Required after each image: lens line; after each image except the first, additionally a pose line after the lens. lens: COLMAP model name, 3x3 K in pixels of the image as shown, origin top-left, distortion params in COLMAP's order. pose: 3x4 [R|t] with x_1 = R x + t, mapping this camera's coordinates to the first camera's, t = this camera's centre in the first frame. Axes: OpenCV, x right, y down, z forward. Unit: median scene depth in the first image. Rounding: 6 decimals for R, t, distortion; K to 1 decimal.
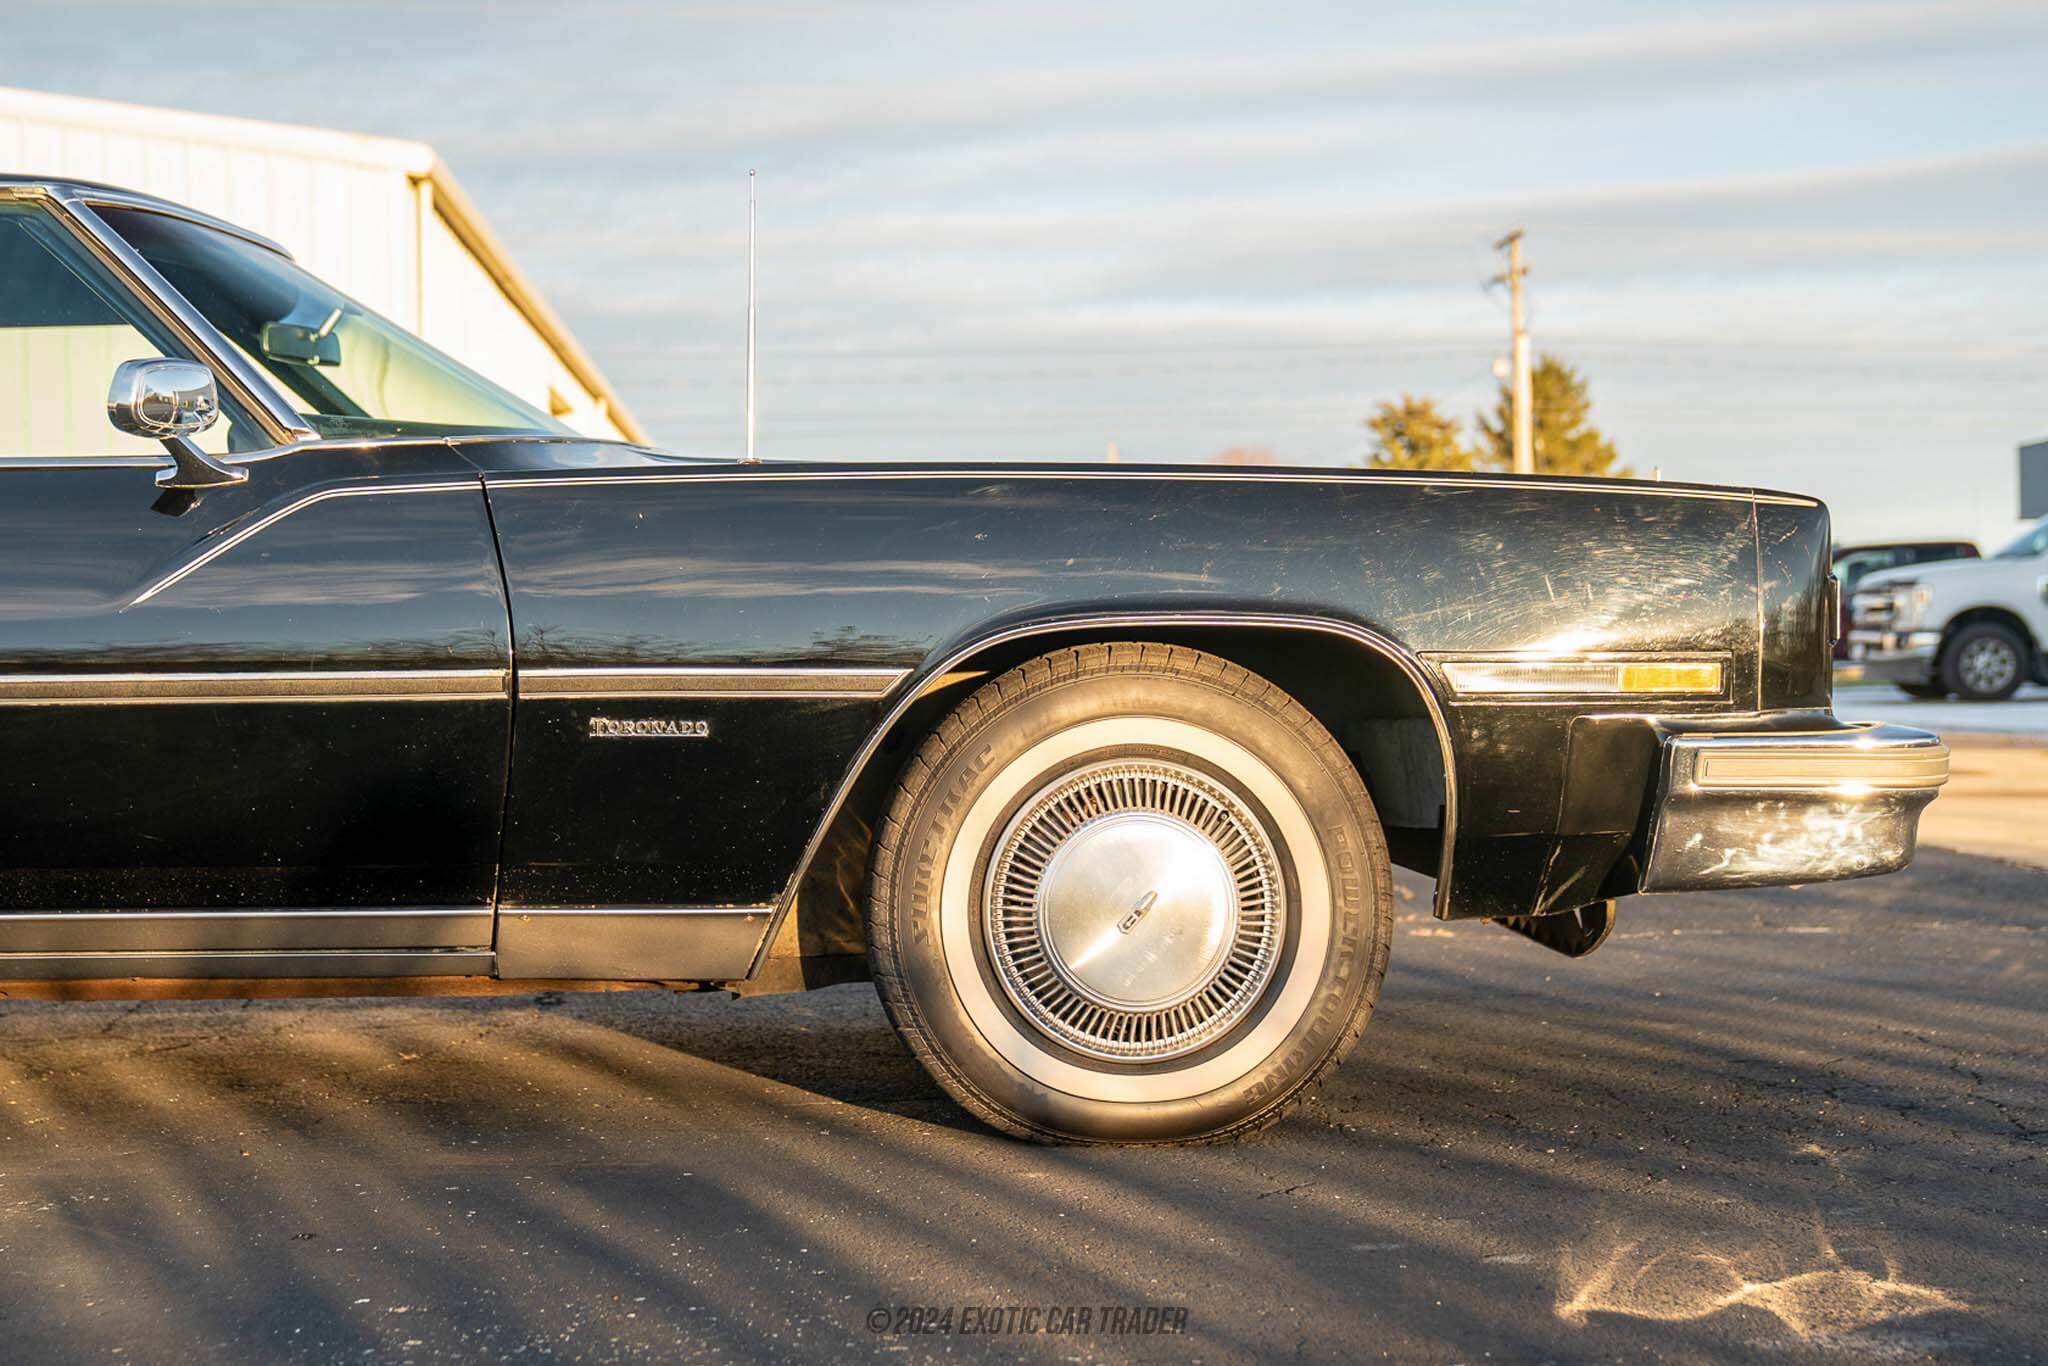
lens RADIAL K [[2476.5, 0, 1029.7], [0, 2476.5, 732.5], [0, 0, 1]] dist [0.069423, 0.000000]
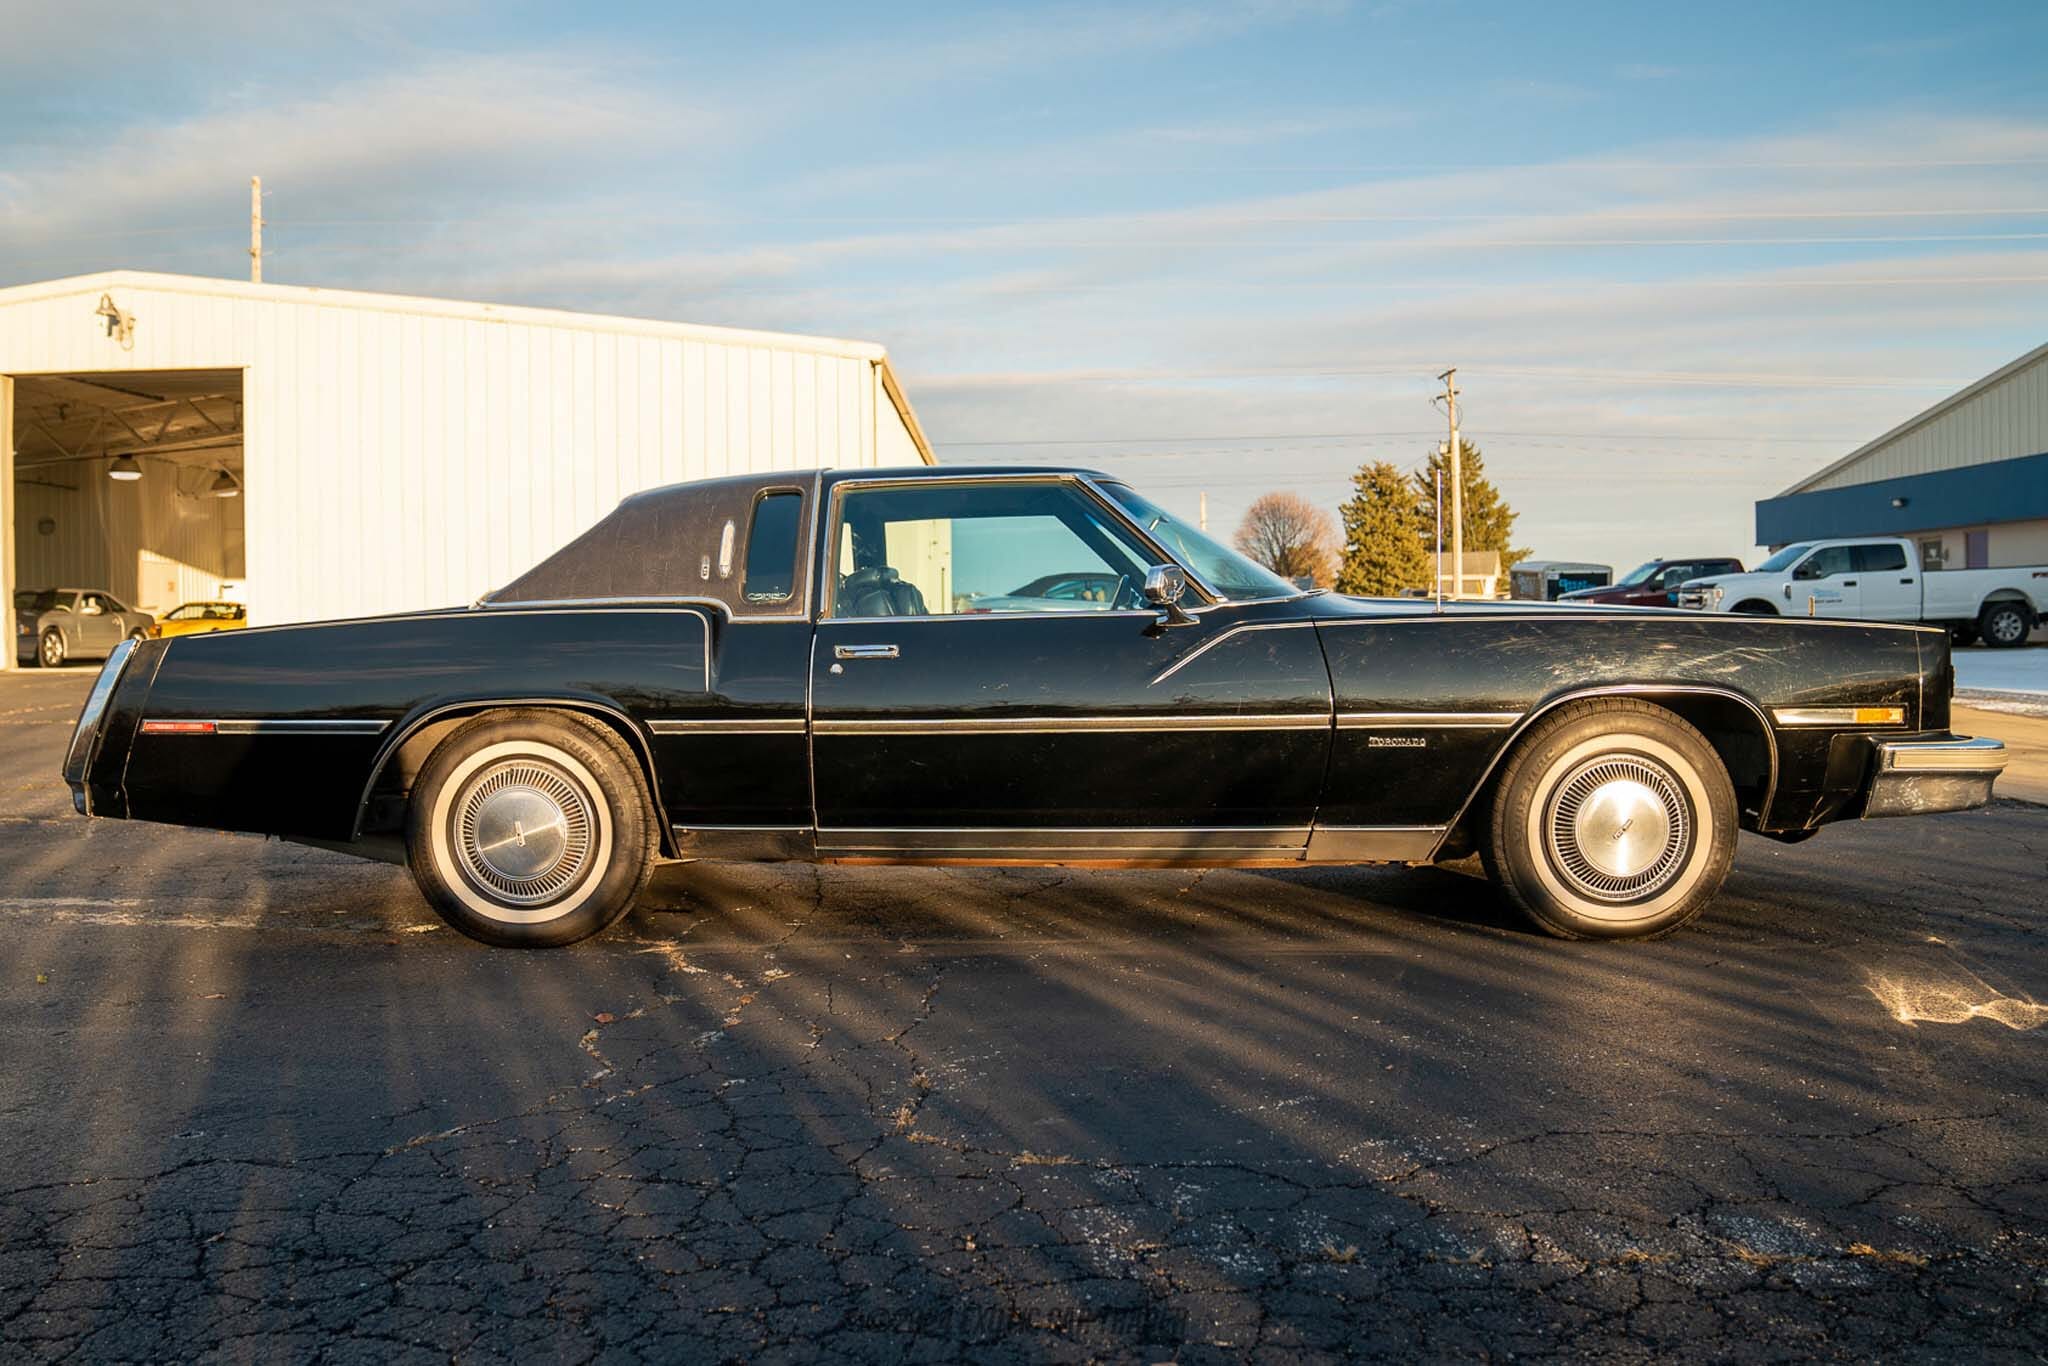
lens RADIAL K [[1518.8, 0, 1024.4], [0, 1518.8, 679.5], [0, 0, 1]] dist [-0.091004, 0.019350]
pose [[0.998997, -0.001478, -0.044746, -0.391695], [0.002252, 0.999849, 0.017243, -0.073435], [0.044714, -0.017327, 0.998850, -0.259131]]
